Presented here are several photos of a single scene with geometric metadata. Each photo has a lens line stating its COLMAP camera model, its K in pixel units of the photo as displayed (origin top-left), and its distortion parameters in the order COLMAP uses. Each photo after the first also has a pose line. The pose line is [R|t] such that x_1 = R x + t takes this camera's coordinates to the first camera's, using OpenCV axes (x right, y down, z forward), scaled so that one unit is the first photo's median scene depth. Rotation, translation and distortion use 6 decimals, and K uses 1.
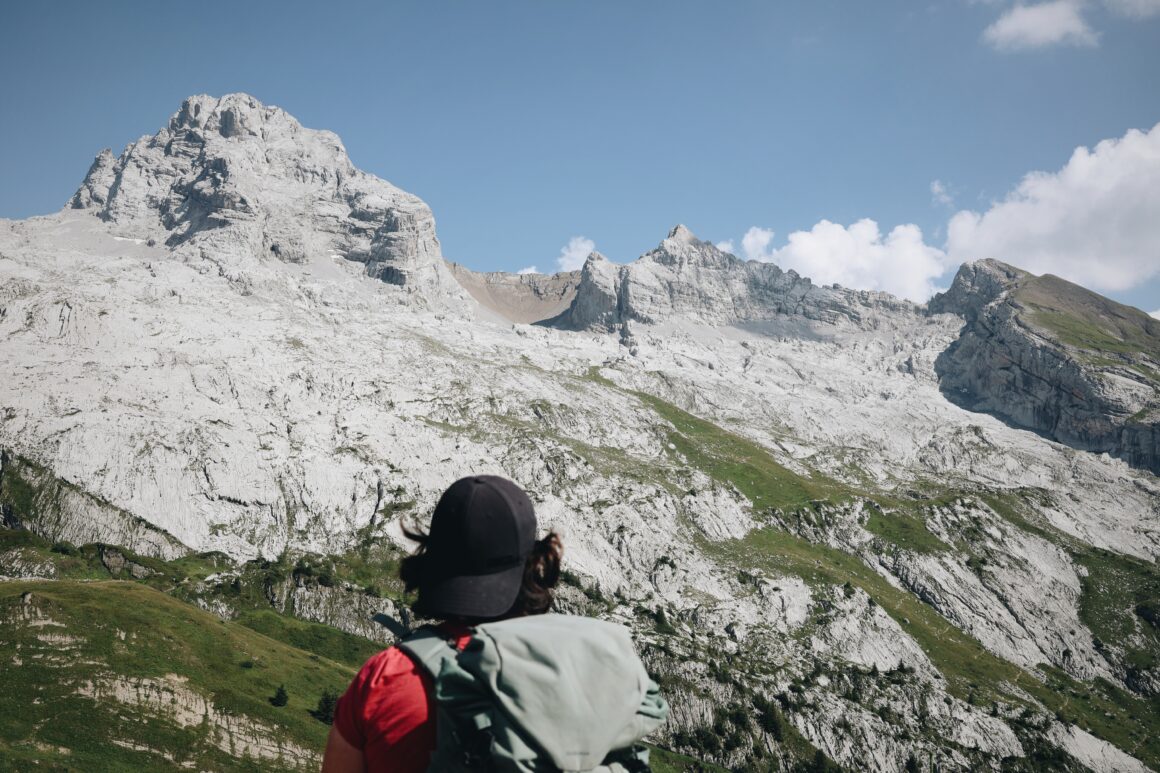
lens RADIAL K [[1185.7, 0, 579.5], [0, 1185.7, 378.0], [0, 0, 1]] dist [-0.044830, 0.000000]
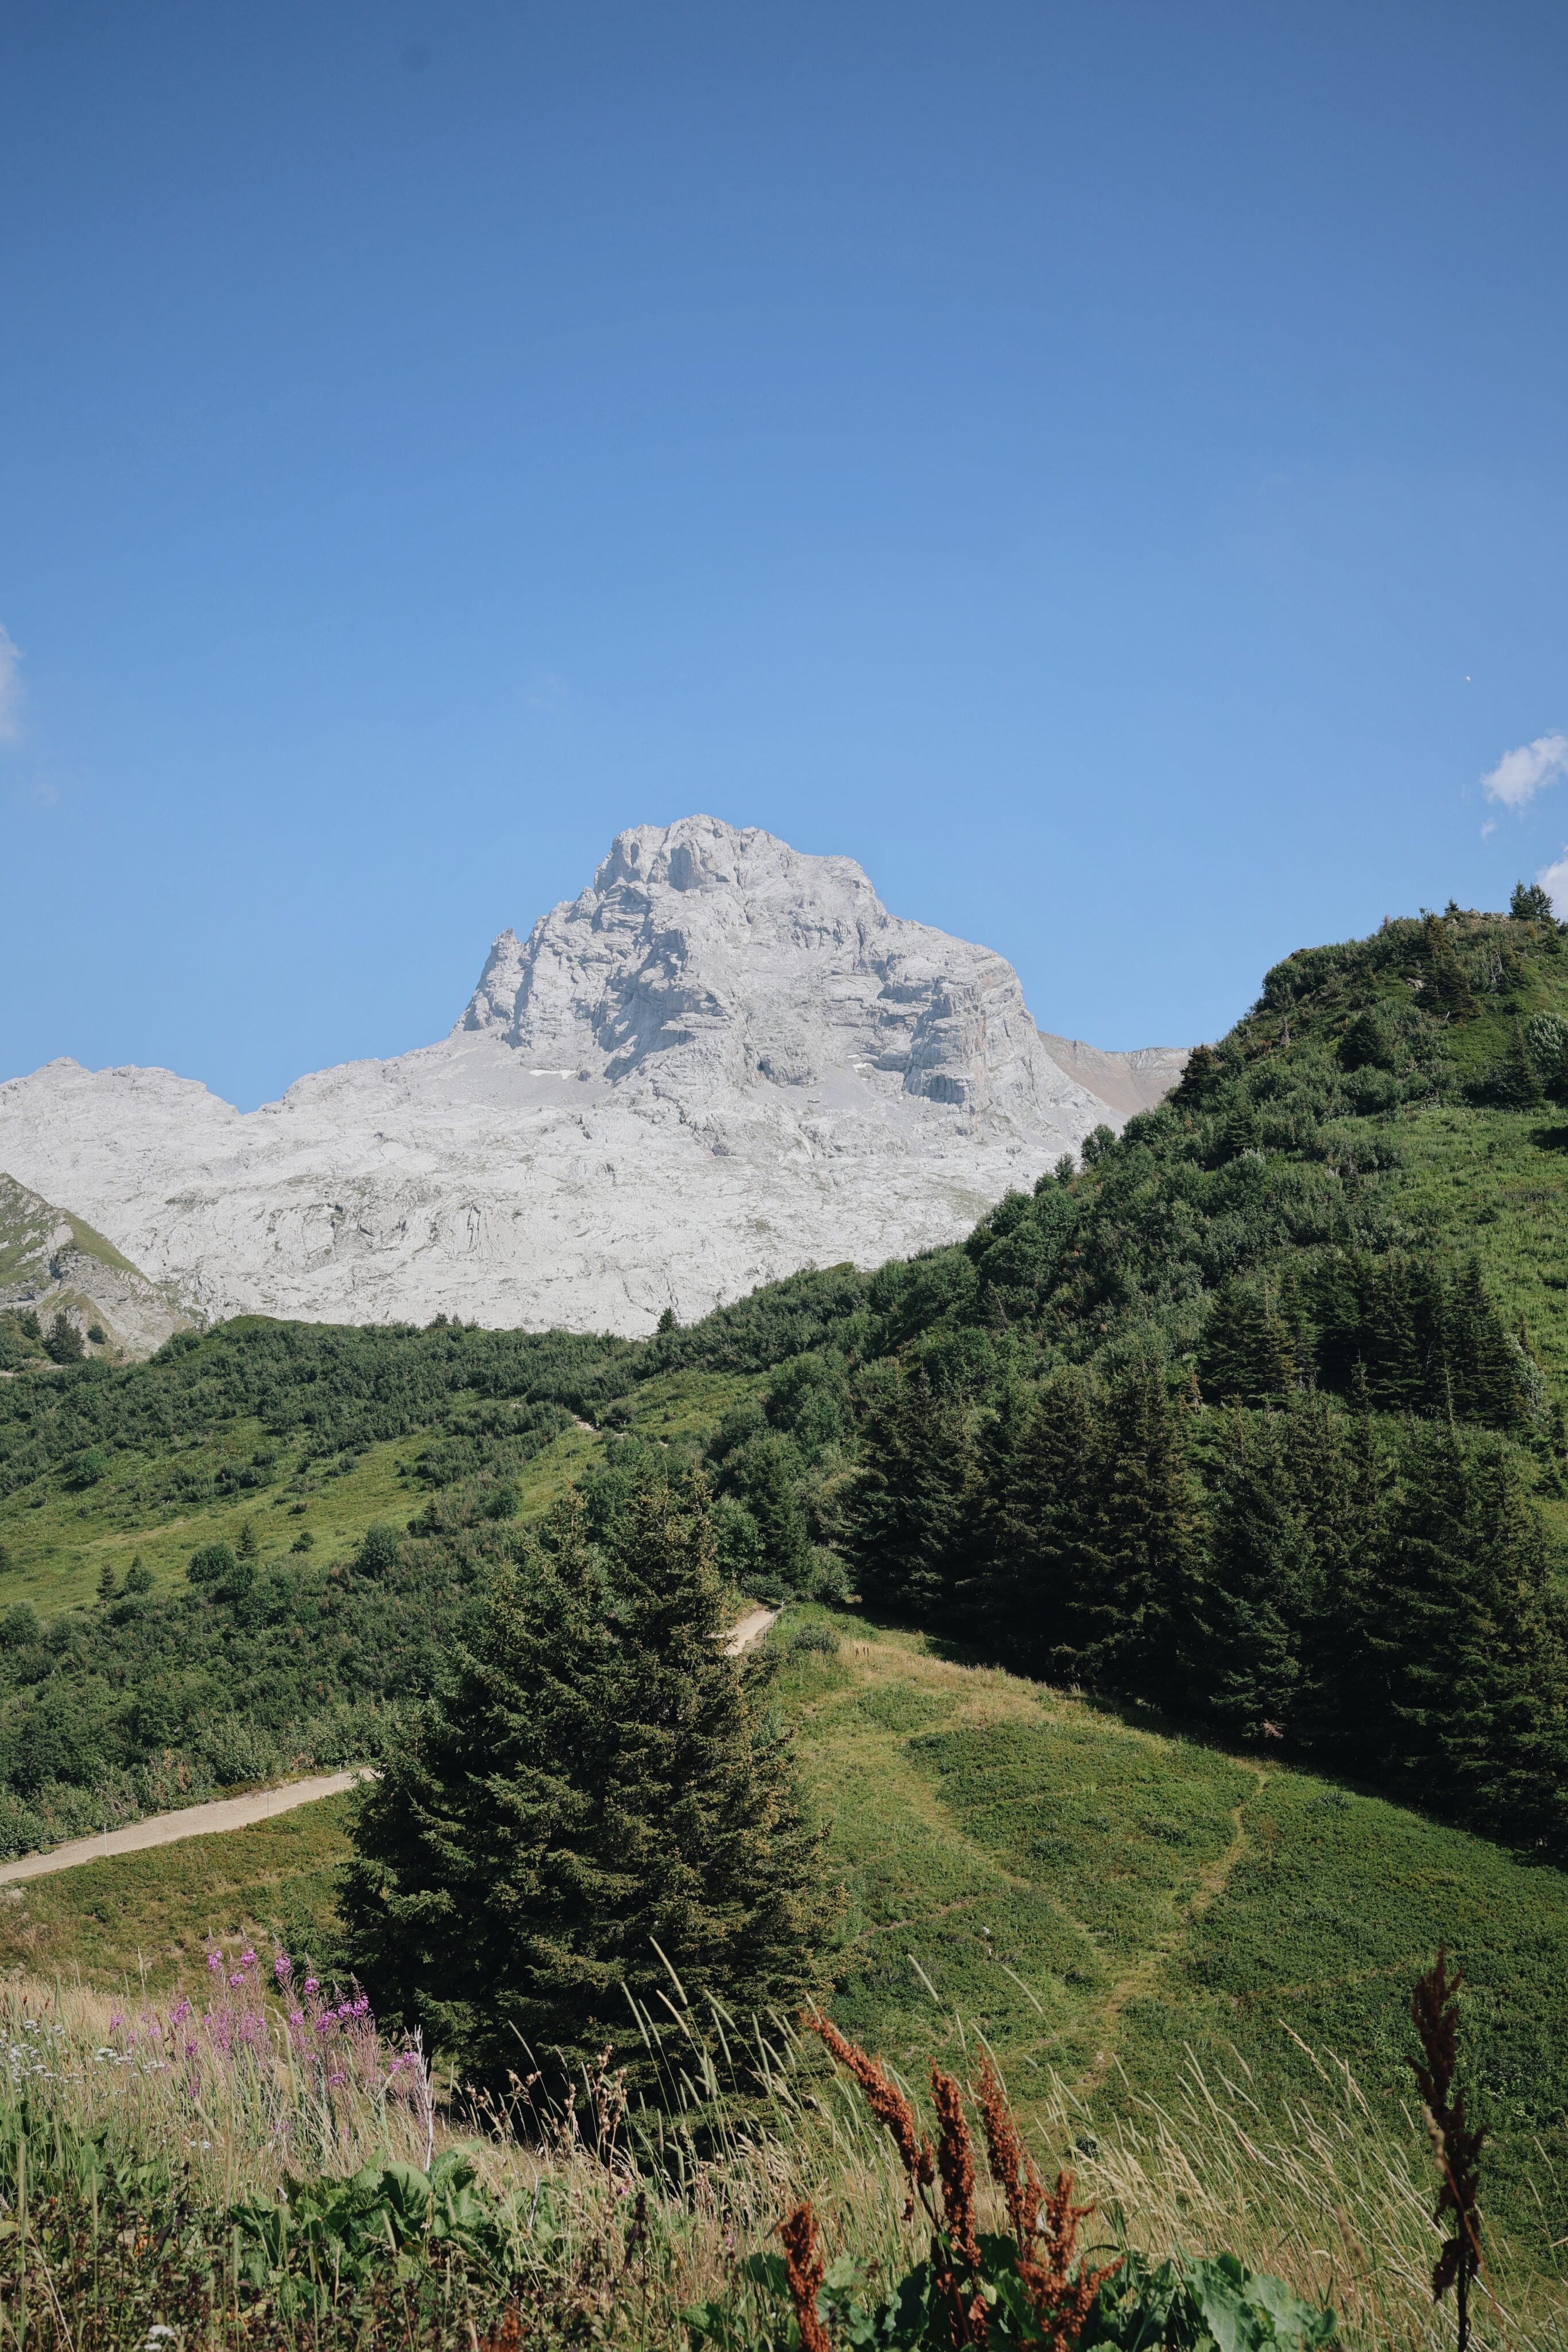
lens RADIAL K [[2404.1, 0, 782.9], [0, 2404.1, 1182.5], [0, 0, 1]] dist [-0.044830, 0.000000]
pose [[0.955423, -0.097687, -0.278612, 0.098664], [0.092515, 0.995207, -0.031686, -0.003442], [0.280372, 0.004498, 0.959881, -0.227098]]
